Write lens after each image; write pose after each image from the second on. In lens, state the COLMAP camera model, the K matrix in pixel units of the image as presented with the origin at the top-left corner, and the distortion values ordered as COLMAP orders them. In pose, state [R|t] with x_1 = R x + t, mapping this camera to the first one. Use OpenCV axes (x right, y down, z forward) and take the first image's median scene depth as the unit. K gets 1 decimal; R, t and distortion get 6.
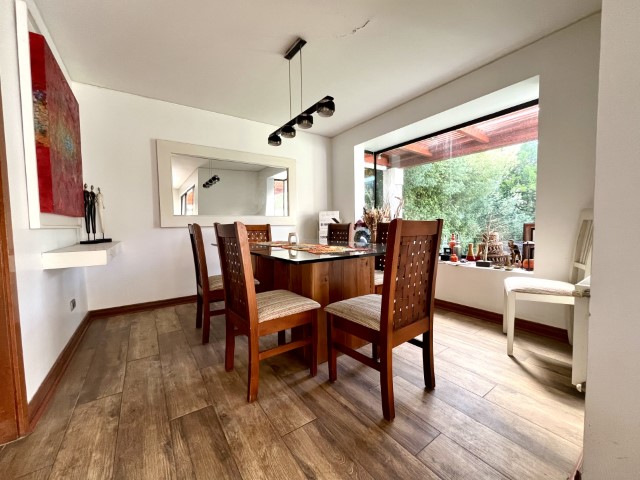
lens RADIAL K [[258.4, 0, 319.5], [0, 258.4, 237.8], [0, 0, 1]] dist [-0.001476, -0.000327]
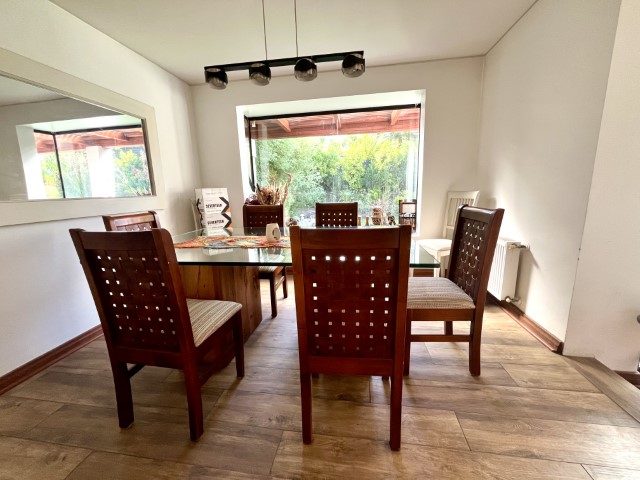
lens RADIAL K [[258.4, 0, 318.9], [0, 258.4, 238.9], [0, 0, 1]] dist [-0.001476, -0.000327]
pose [[0.684908, -0.146514, 0.713747, -0.721112], [0.062400, 0.987770, 0.142885, -0.100174], [-0.725953, -0.053325, 0.685674, 0.536605]]
